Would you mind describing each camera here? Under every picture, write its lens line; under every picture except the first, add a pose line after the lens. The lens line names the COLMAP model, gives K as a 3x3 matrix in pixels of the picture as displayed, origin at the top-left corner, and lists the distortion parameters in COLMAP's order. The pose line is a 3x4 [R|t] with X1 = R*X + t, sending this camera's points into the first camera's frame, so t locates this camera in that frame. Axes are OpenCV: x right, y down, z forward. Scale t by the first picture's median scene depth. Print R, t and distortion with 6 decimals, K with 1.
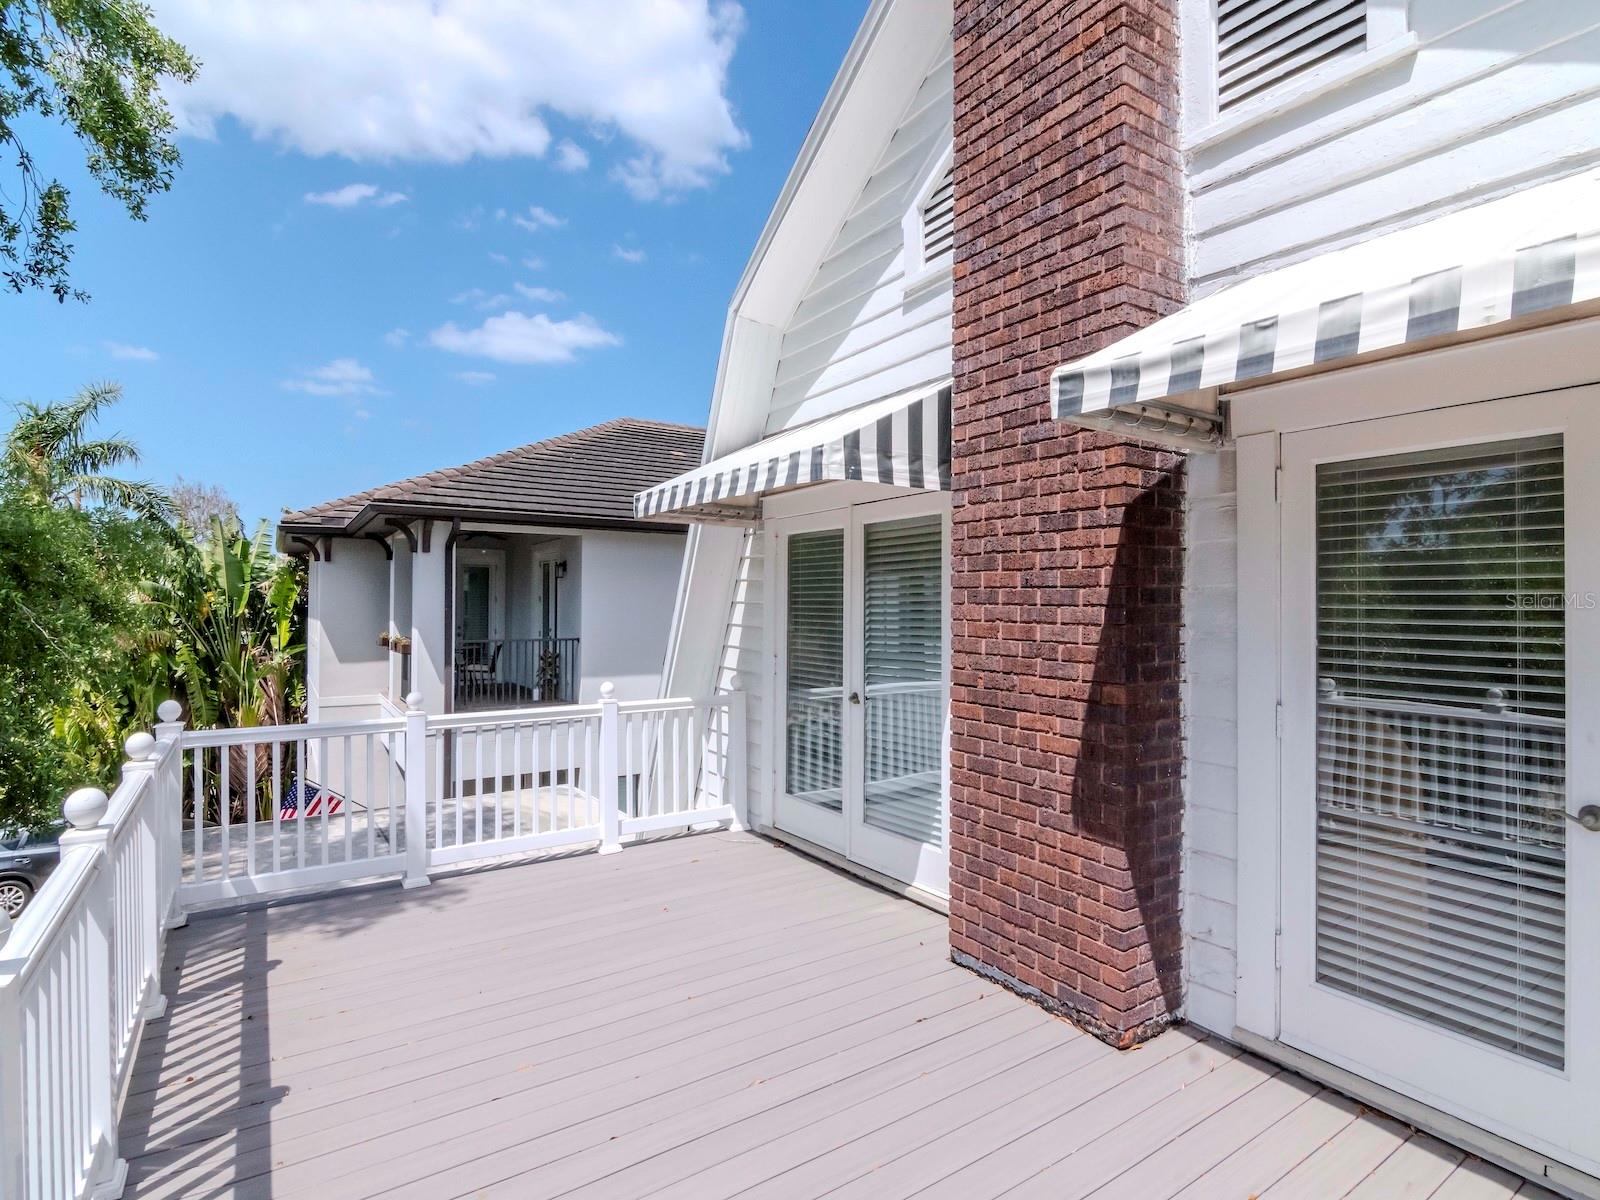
lens RADIAL K [[774.9, 0, 817.3], [0, 774.9, 601.5], [0, 0, 1]] dist [-0.011433, -0.001754]
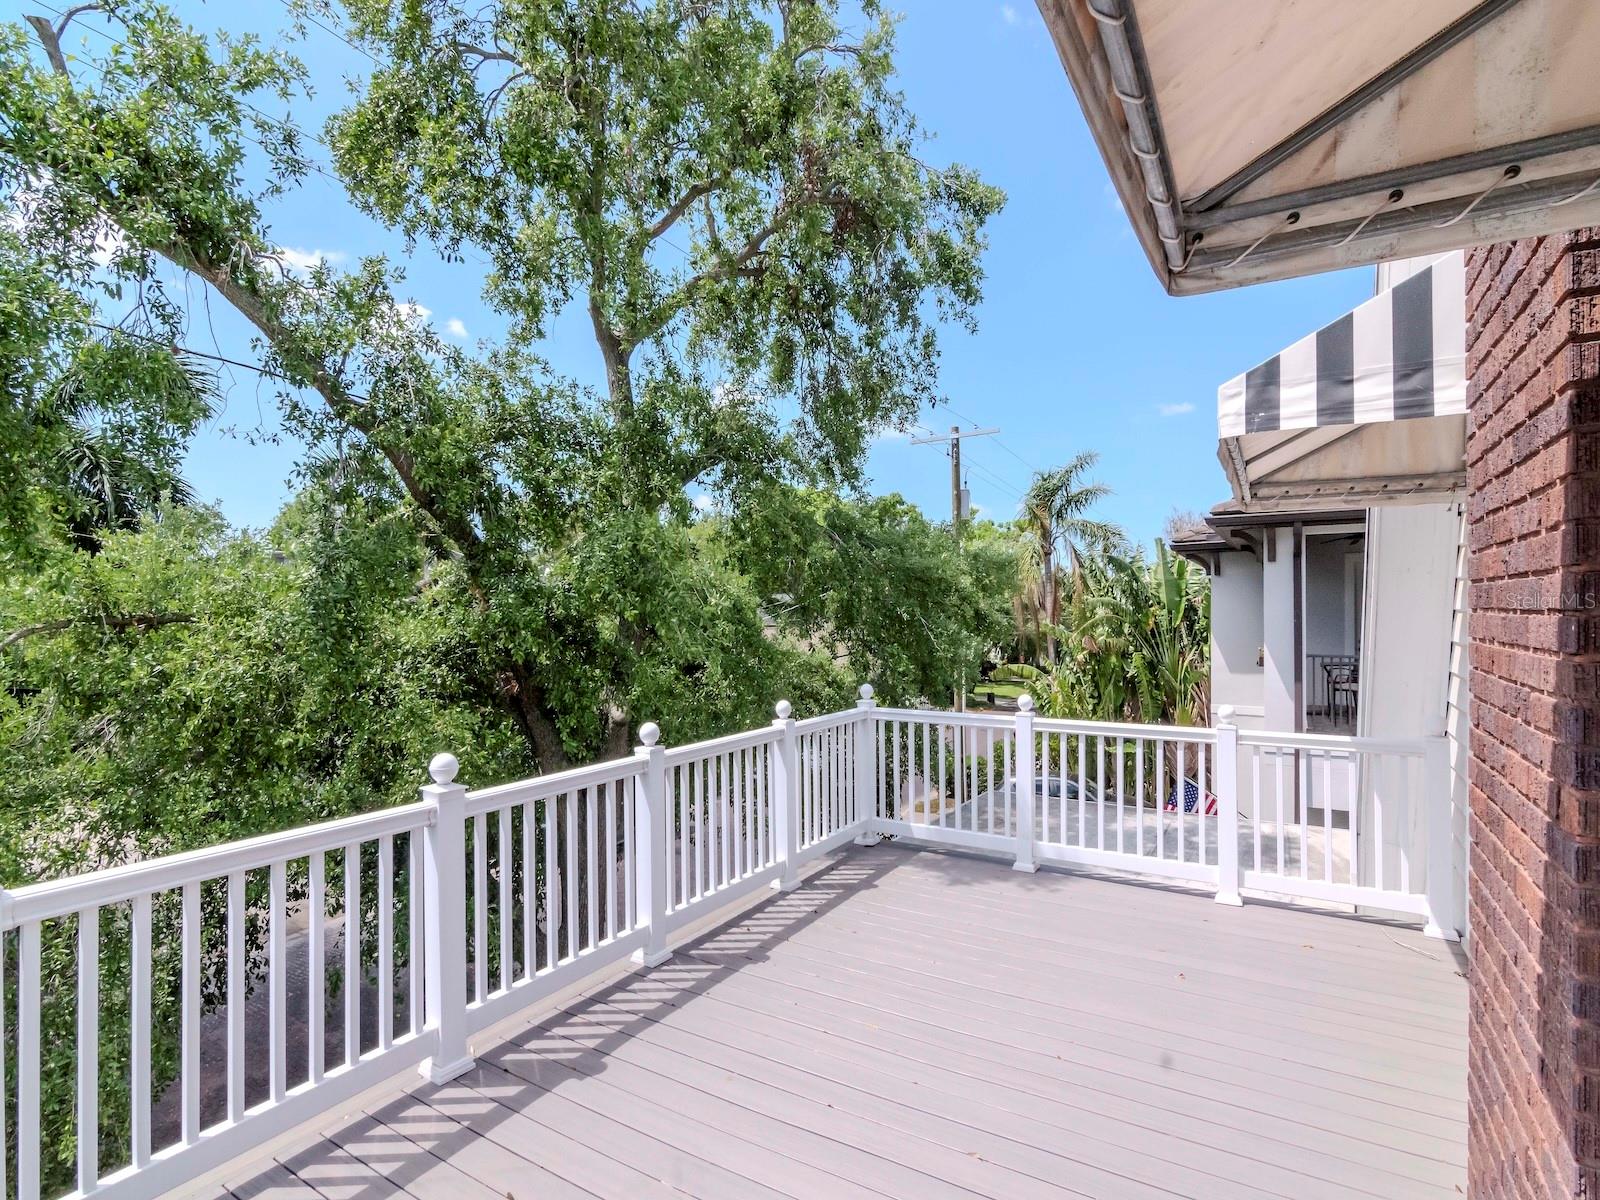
lens RADIAL K [[774.9, 0, 817.3], [0, 774.9, 601.5], [0, 0, 1]] dist [-0.011433, -0.001754]
pose [[0.452880, -0.019124, -0.891367, 0.367173], [0.005078, 0.999809, -0.018870, 0.004362], [0.891557, 0.004020, 0.452890, 0.255509]]
